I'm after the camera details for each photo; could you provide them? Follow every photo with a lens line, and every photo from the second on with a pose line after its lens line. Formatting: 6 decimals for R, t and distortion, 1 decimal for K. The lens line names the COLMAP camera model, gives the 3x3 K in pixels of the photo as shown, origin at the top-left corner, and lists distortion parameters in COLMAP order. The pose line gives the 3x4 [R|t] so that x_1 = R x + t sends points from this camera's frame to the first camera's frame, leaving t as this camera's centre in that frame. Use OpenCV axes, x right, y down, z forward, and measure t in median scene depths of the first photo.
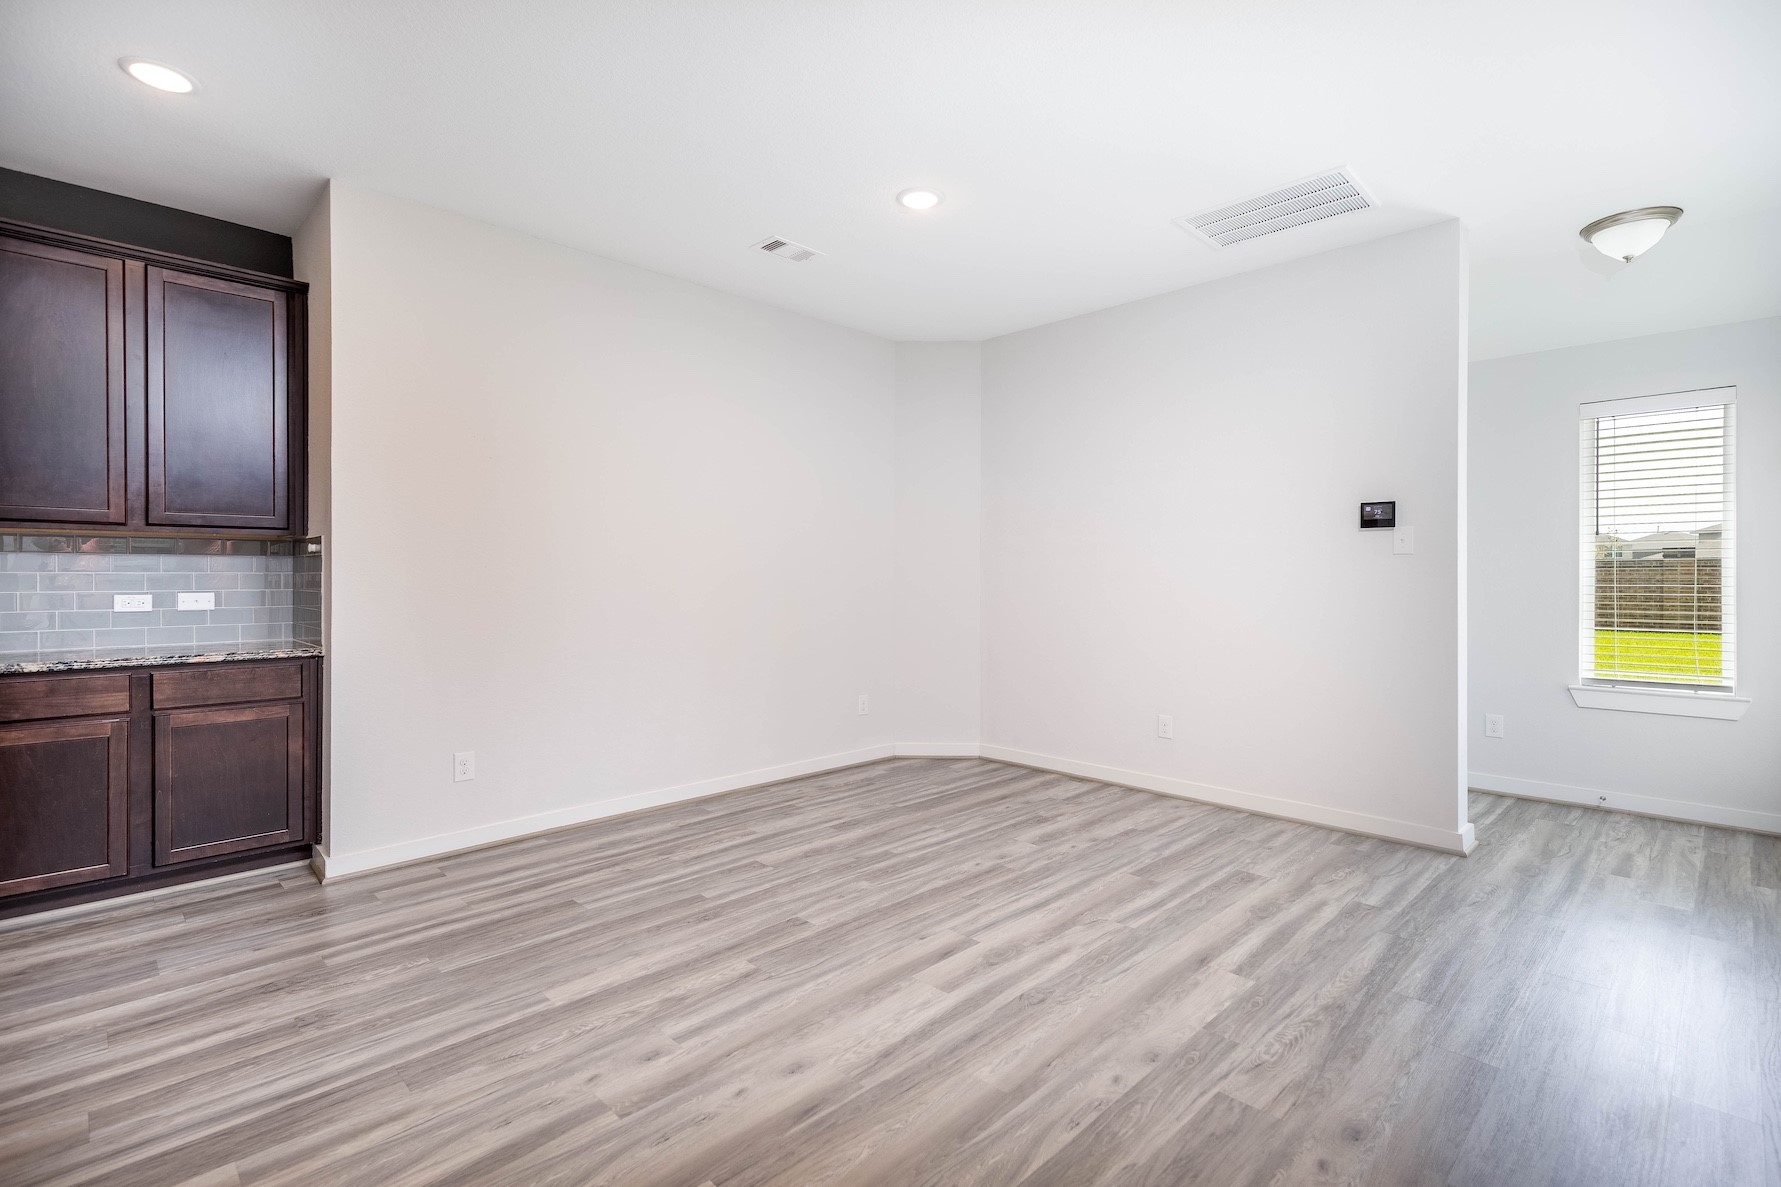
lens RADIAL K [[830.4, 0, 950.0], [0, 830.4, 575.9], [0, 0, 1]] dist [0.000464, -0.000106]
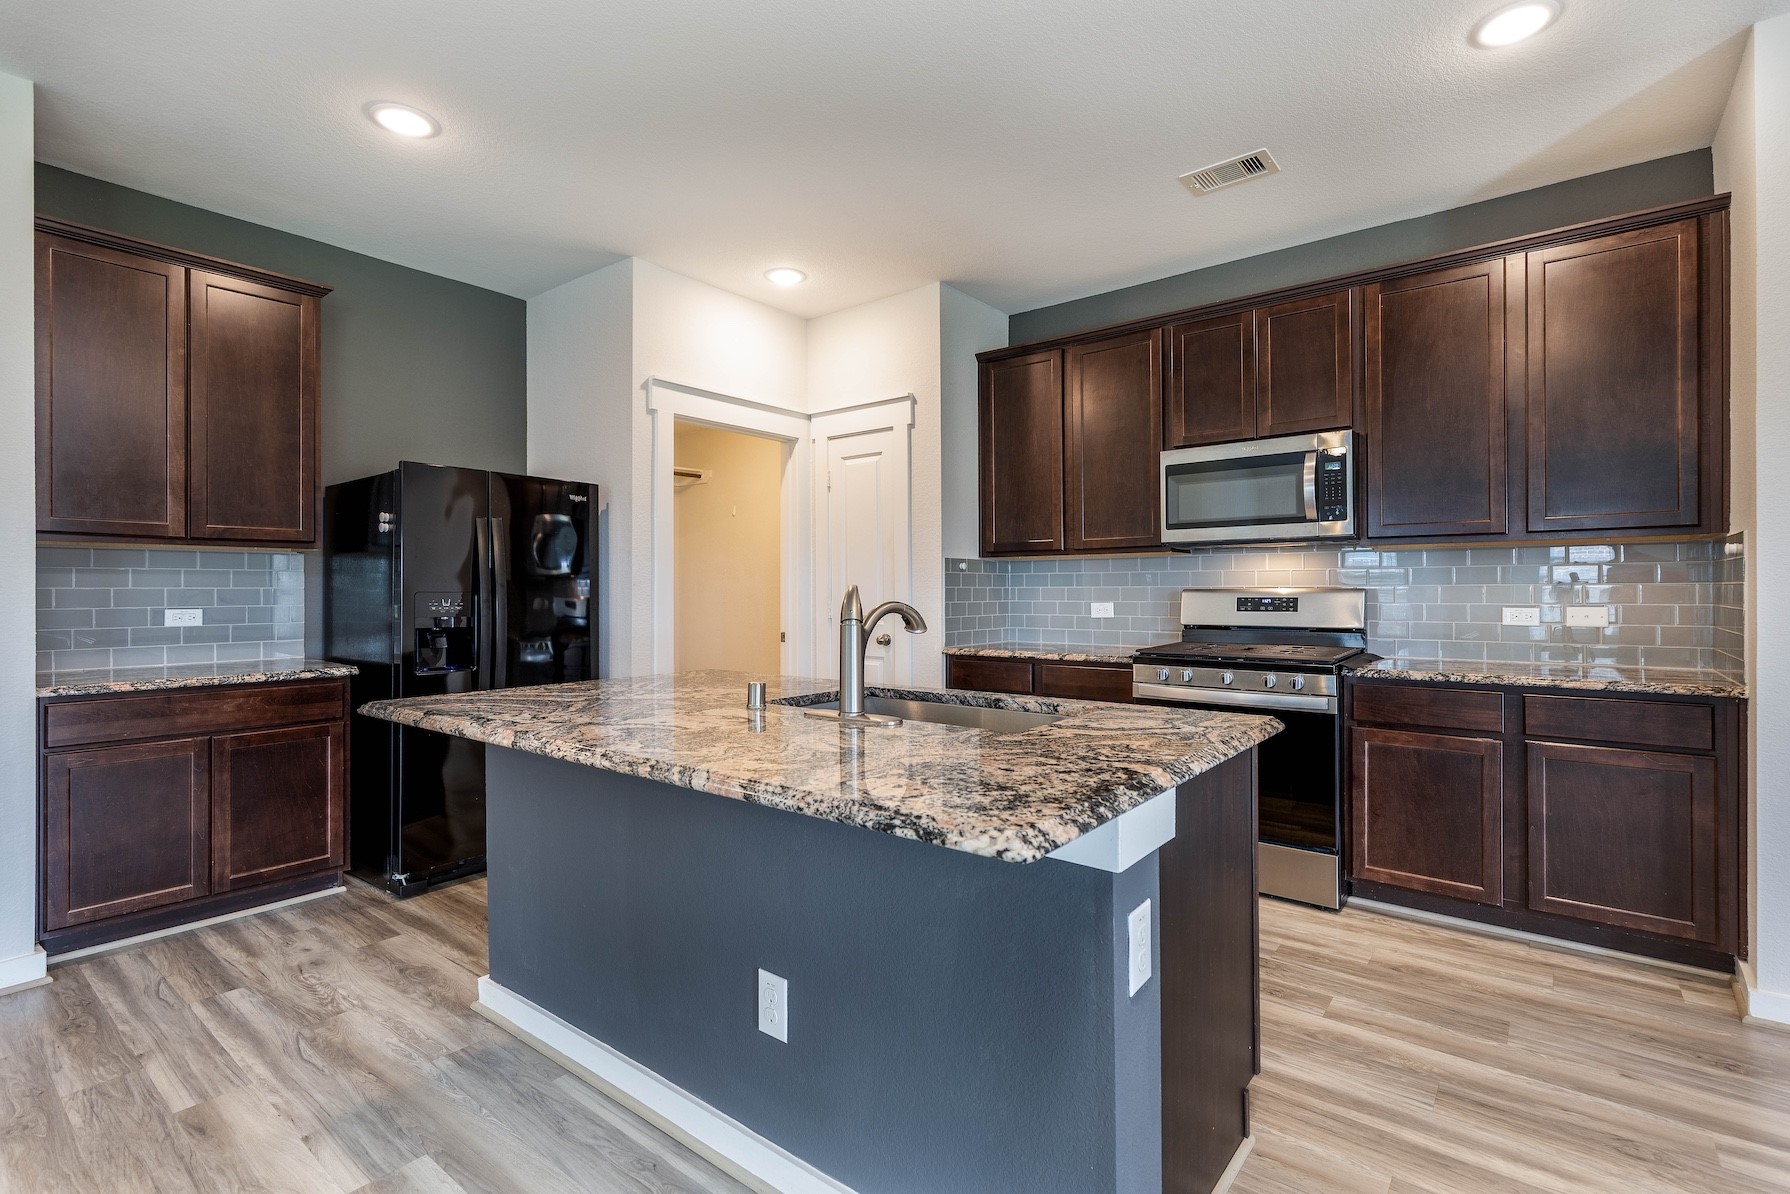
lens RADIAL K [[825.9, 0, 883.2], [0, 825.9, 592.2], [0, 0, 1]] dist [0.014821, 0.000046]
pose [[0.073875, -0.001128, -0.997267, -0.099070], [0.004973, 0.999987, -0.000763, 0.001769], [0.997255, -0.004903, 0.073879, 0.229994]]
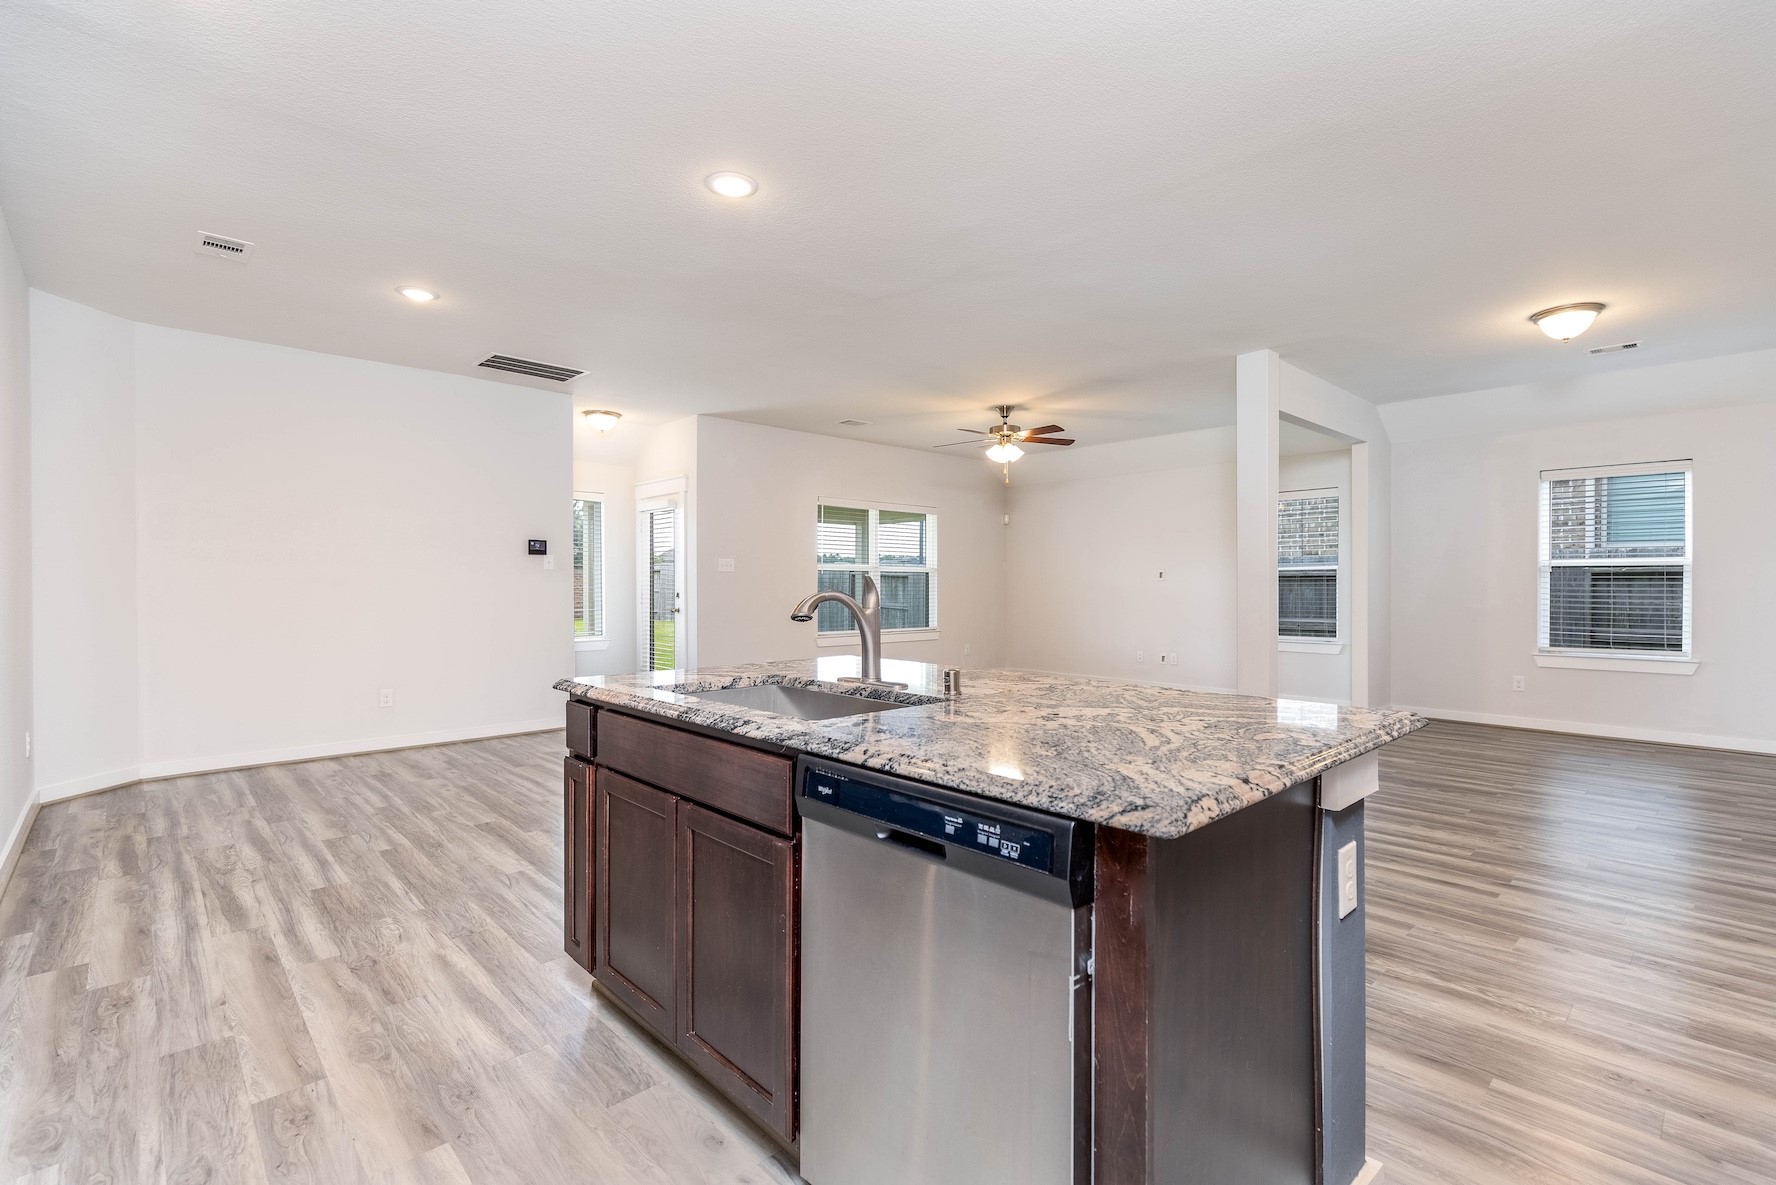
lens RADIAL K [[822.8, 0, 884.1], [0, 822.8, 573.7], [0, 0, 1]] dist [0.022705, 0.000087]
pose [[0.070457, 0.003655, 0.997508, -1.476486], [0.000008, 0.999993, -0.003665, -0.014773], [-0.997515, 0.000266, 0.070457, 0.185809]]
